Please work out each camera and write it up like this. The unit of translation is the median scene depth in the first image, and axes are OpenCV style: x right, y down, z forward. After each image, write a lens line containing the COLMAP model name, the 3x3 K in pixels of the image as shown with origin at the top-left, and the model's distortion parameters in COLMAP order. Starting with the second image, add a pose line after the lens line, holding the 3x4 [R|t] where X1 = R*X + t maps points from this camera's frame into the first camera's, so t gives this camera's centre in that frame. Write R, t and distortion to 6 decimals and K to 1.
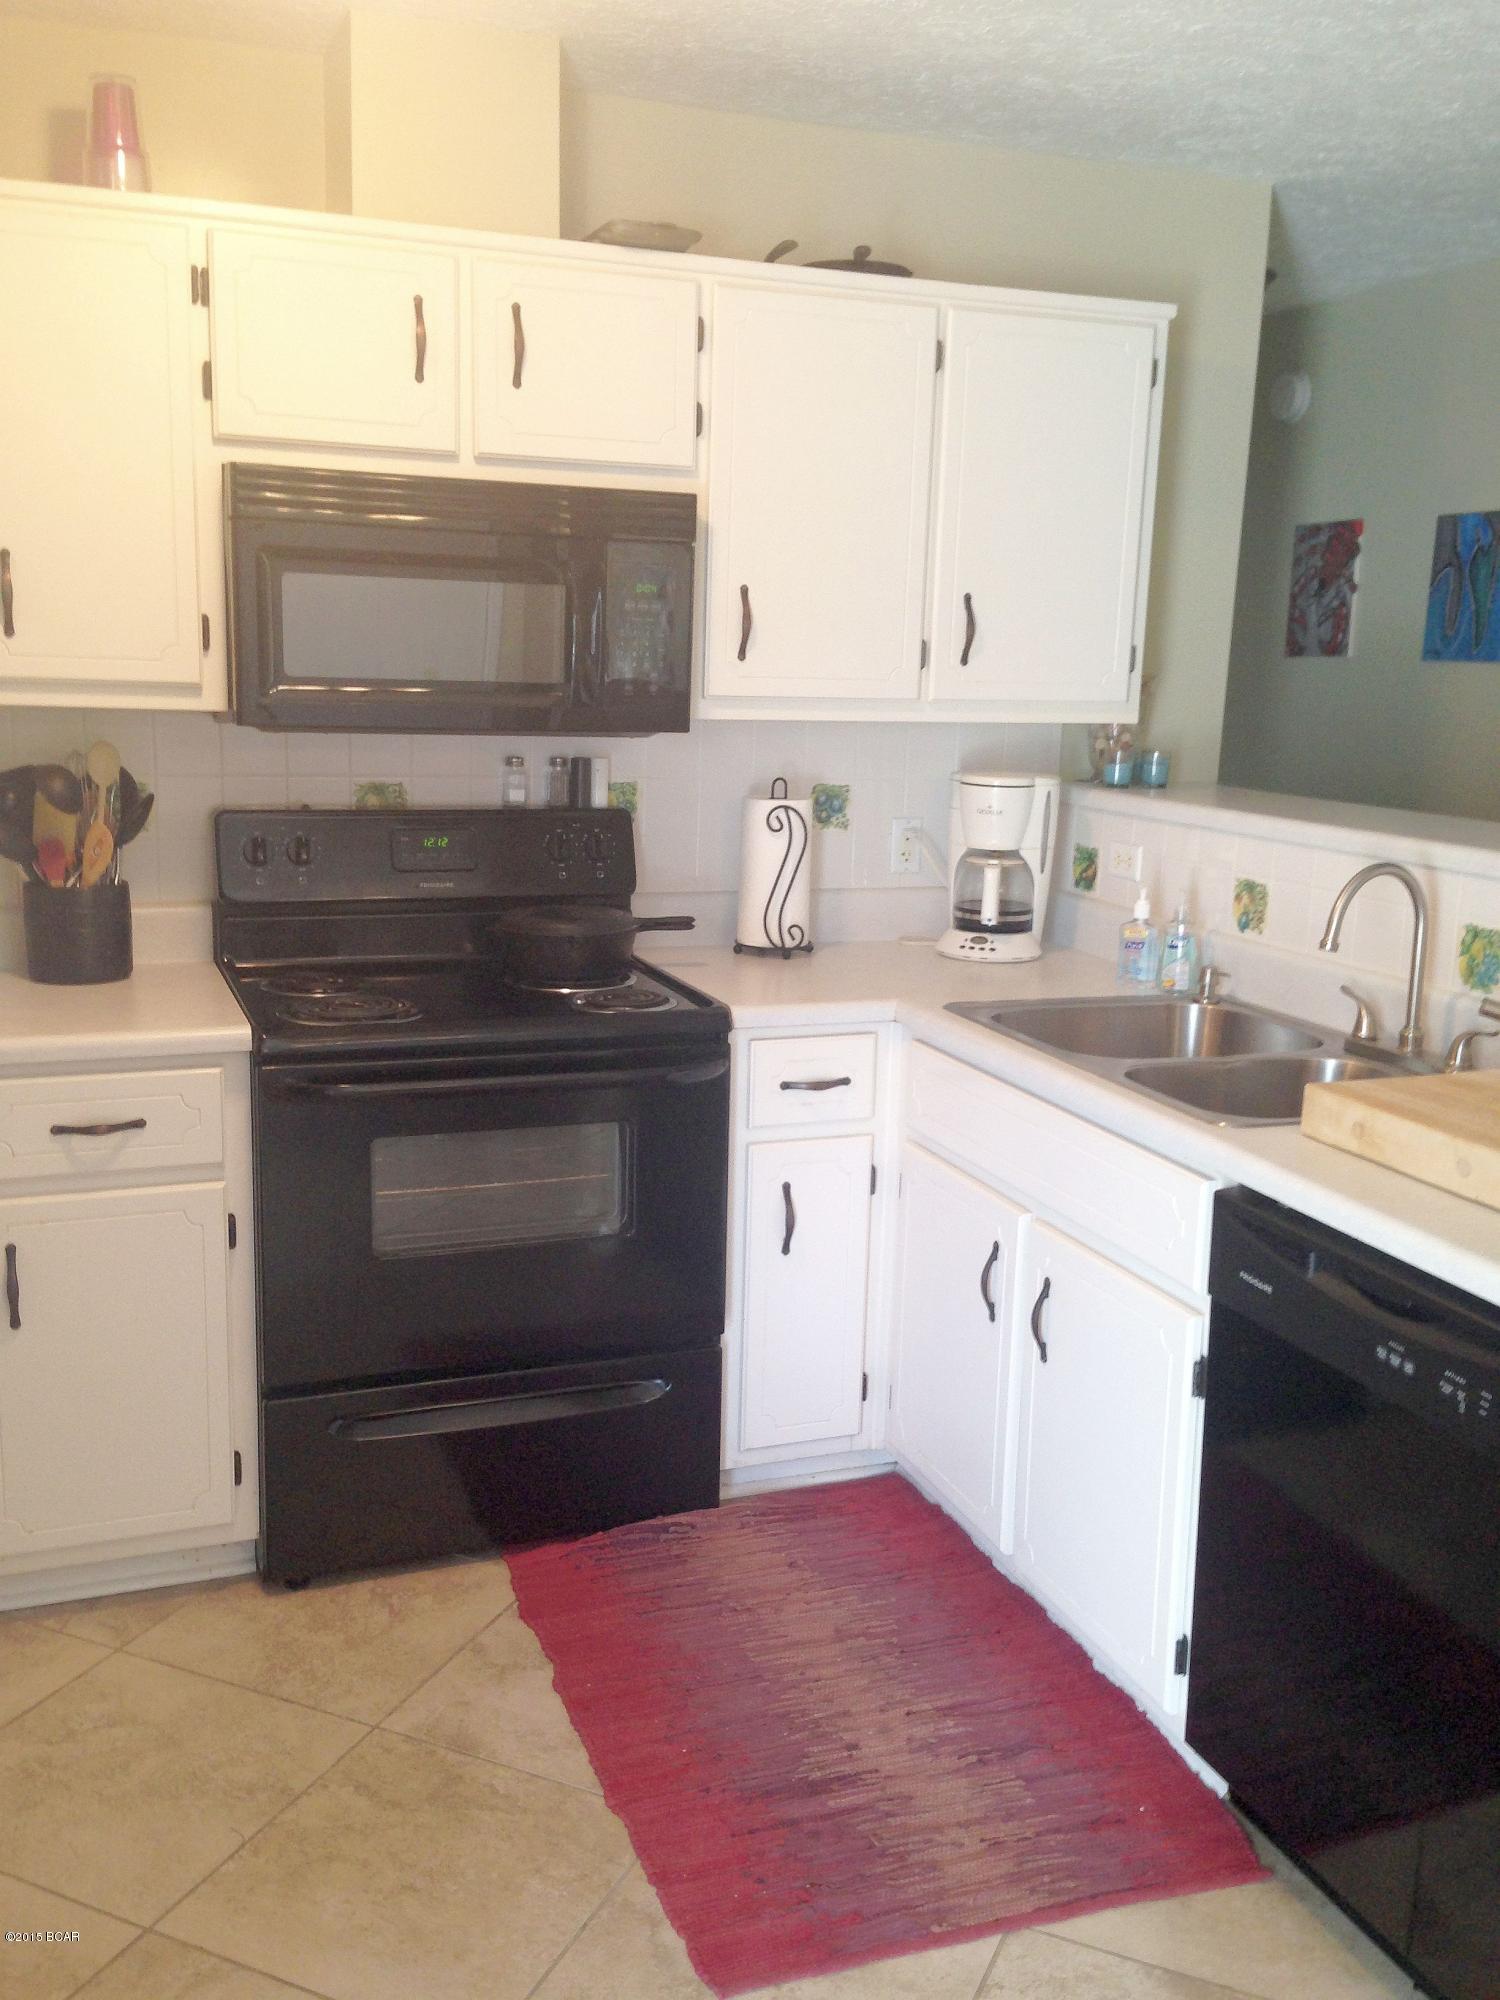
lens RADIAL K [[1893.5, 0, 750.0], [0, 1893.5, 1000.0], [0, 0, 1]] dist [0.257138, -0.427889]
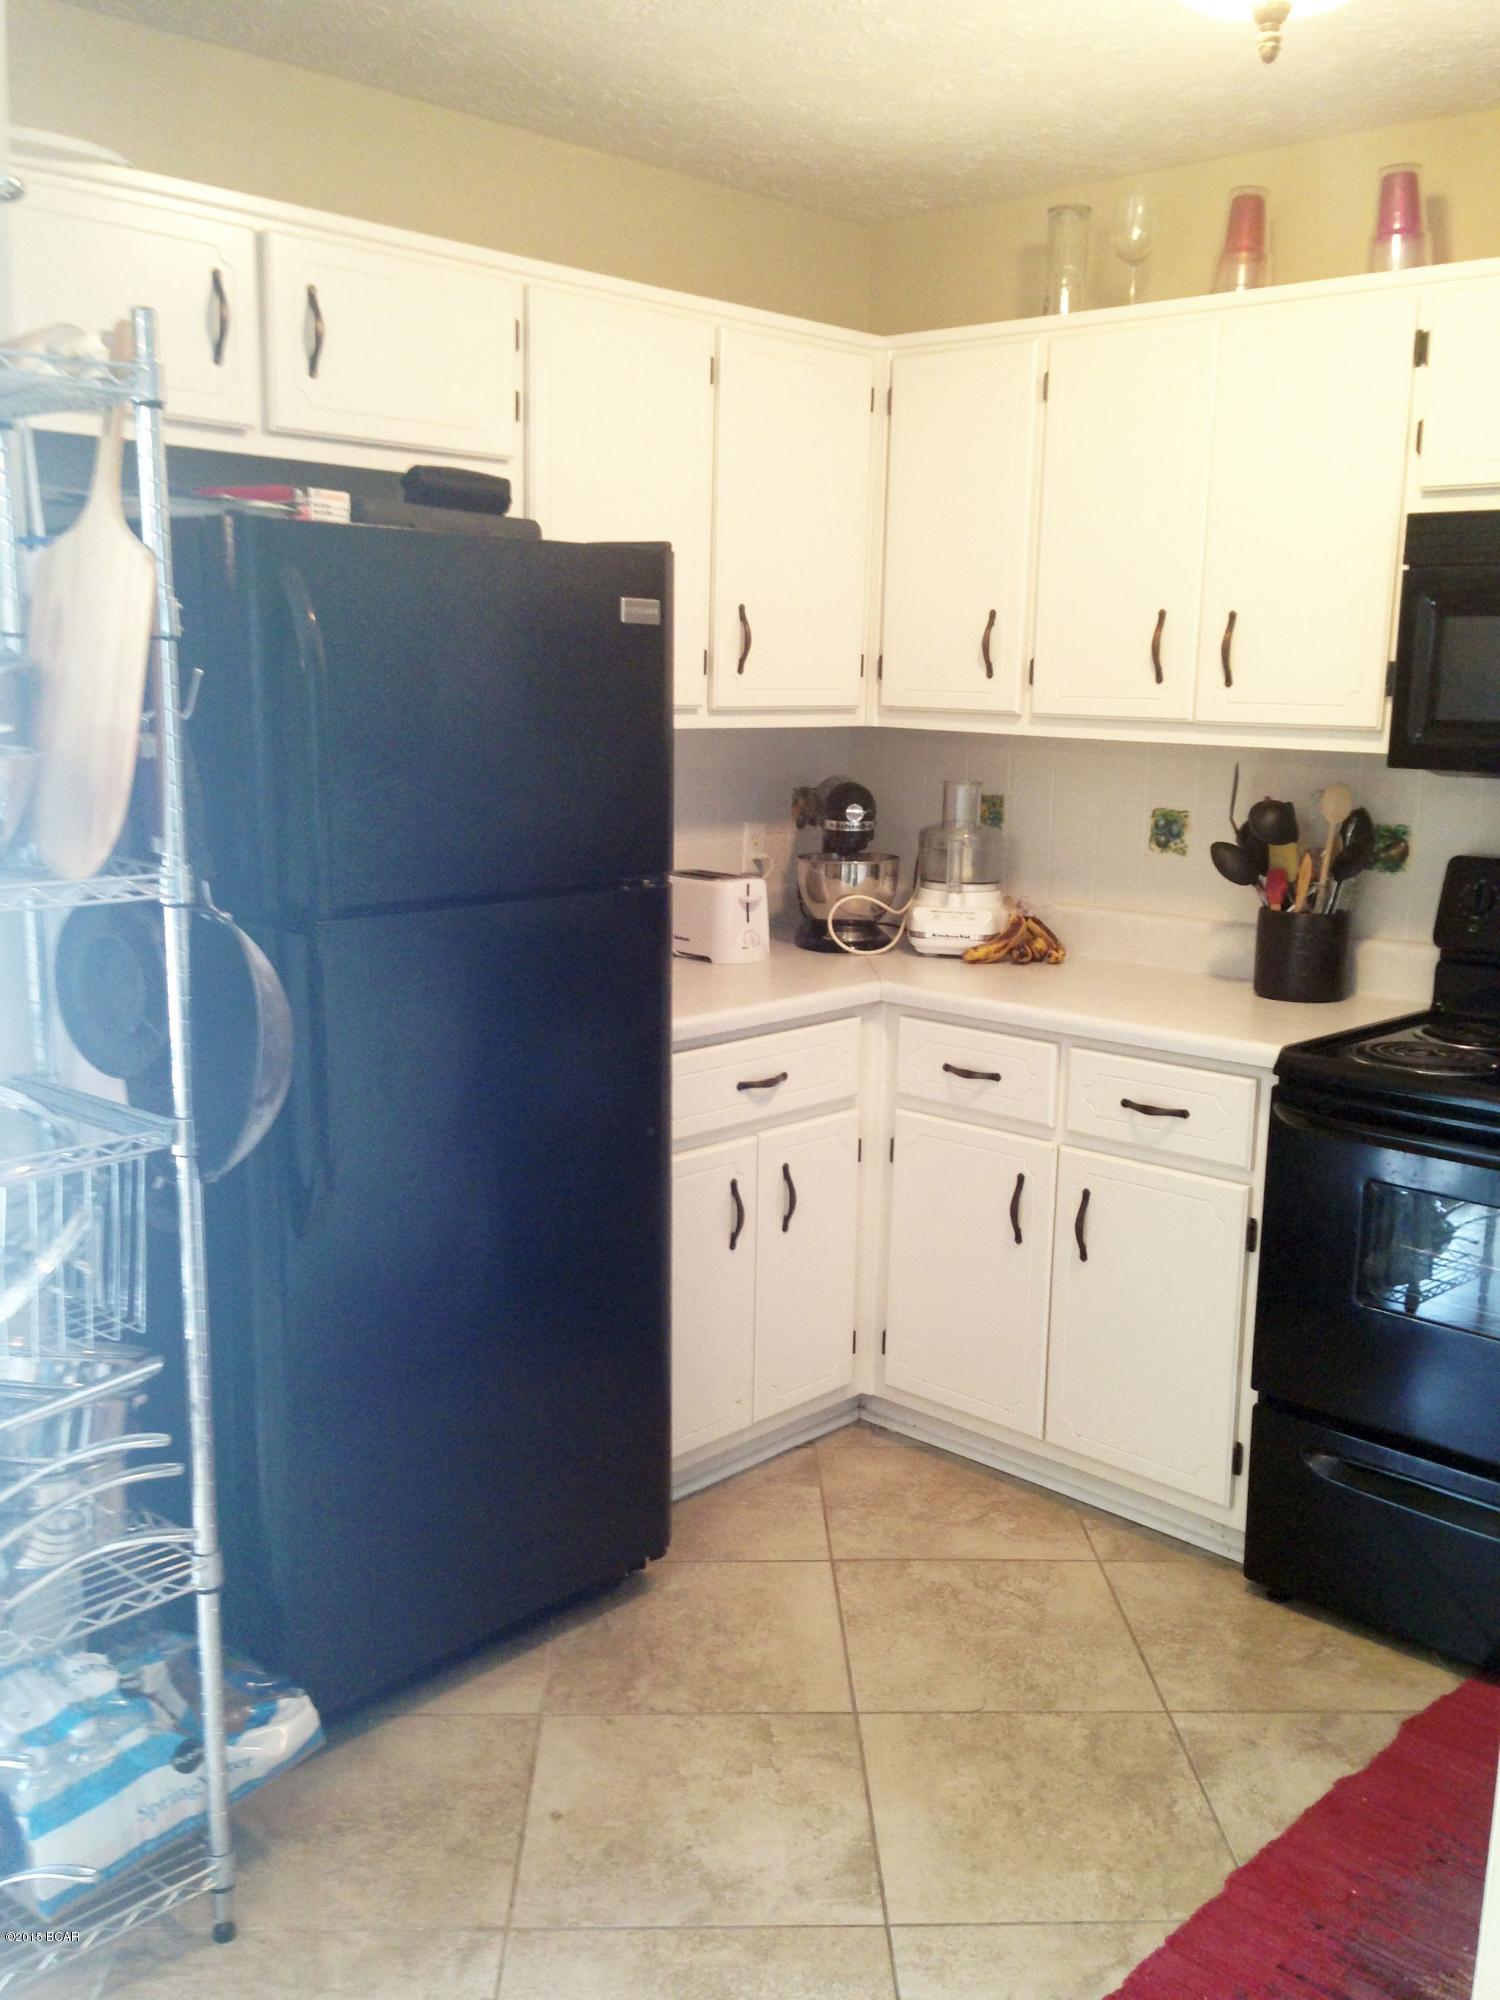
lens RADIAL K [[1893.5, 0, 750.0], [0, 1893.5, 1000.0], [0, 0, 1]] dist [0.257138, -0.427889]
pose [[0.440510, 0.140360, -0.886708, 0.571332], [-0.178537, 0.981670, 0.066695, -0.031506], [0.879816, 0.128930, 0.457495, 0.268827]]
